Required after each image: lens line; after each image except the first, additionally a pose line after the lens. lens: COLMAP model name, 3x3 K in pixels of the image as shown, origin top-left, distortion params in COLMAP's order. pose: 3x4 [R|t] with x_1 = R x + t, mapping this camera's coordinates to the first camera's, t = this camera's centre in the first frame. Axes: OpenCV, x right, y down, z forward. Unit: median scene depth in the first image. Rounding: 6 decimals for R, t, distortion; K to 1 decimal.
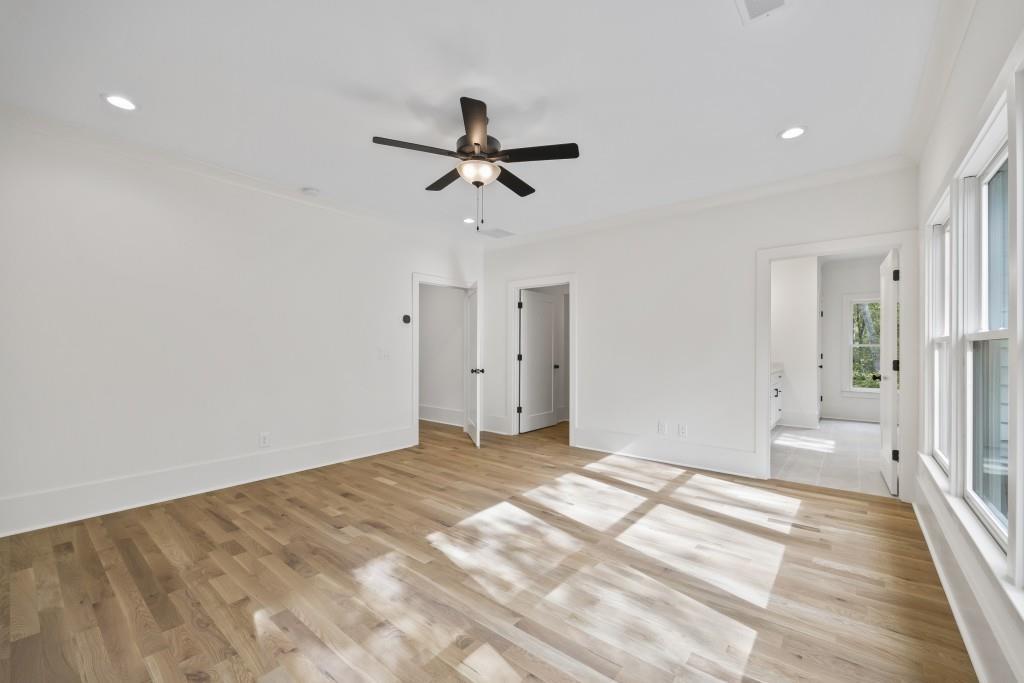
lens RADIAL K [[414.1, 0, 513.2], [0, 414.1, 345.2], [0, 0, 1]] dist [-0.001057, -0.000285]
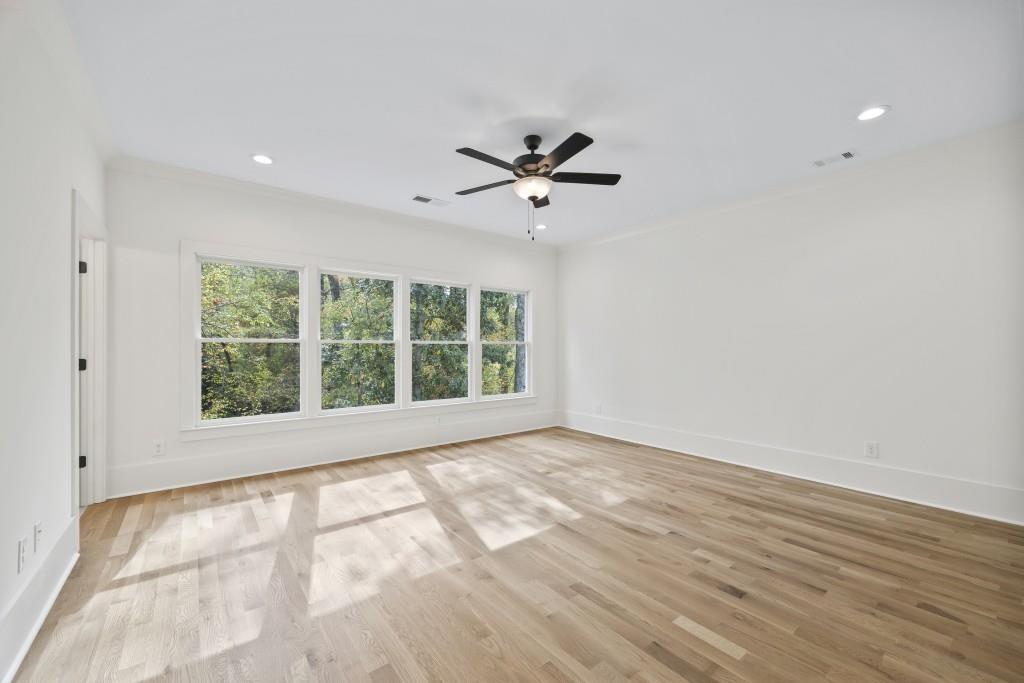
lens RADIAL K [[414.1, 0, 518.7], [0, 414.1, 344.0], [0, 0, 1]] dist [-0.001057, -0.000285]
pose [[-0.978088, -0.001544, 0.208186, -0.255645], [-0.003933, 0.999931, -0.011060, 0.009121], [-0.208155, -0.011637, -0.978027, 1.945447]]
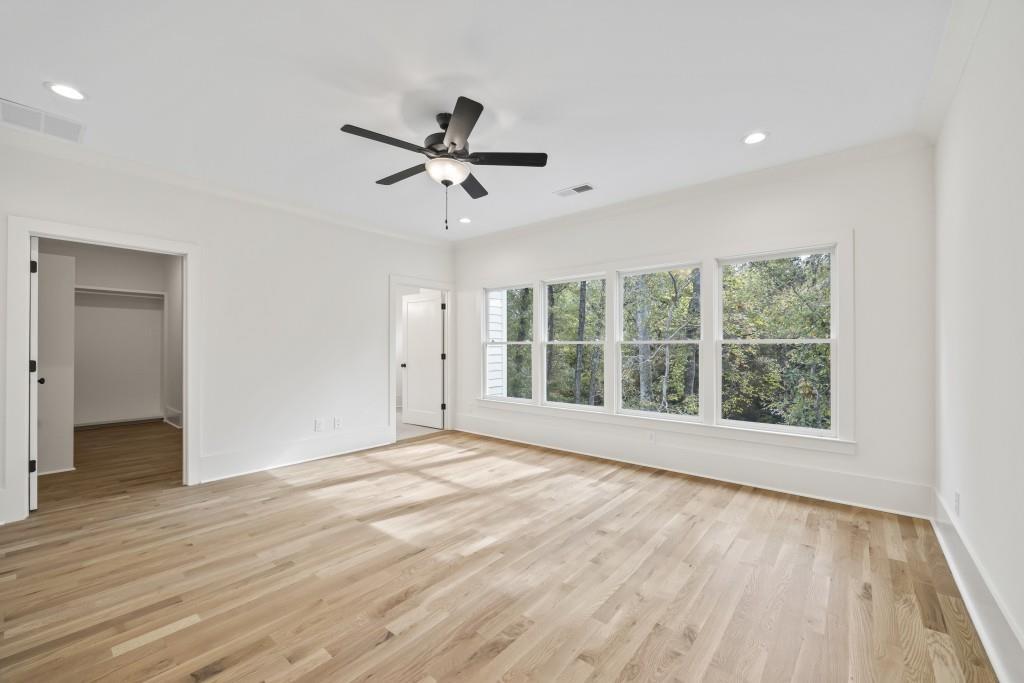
lens RADIAL K [[414.1, 0, 514.6], [0, 414.1, 346.8], [0, 0, 1]] dist [-0.001057, -0.000285]
pose [[0.007841, -0.001690, 0.999968, -0.999525], [-0.006093, 0.999980, 0.001738, 0.001323], [-0.999951, -0.006106, 0.007831, 0.772924]]
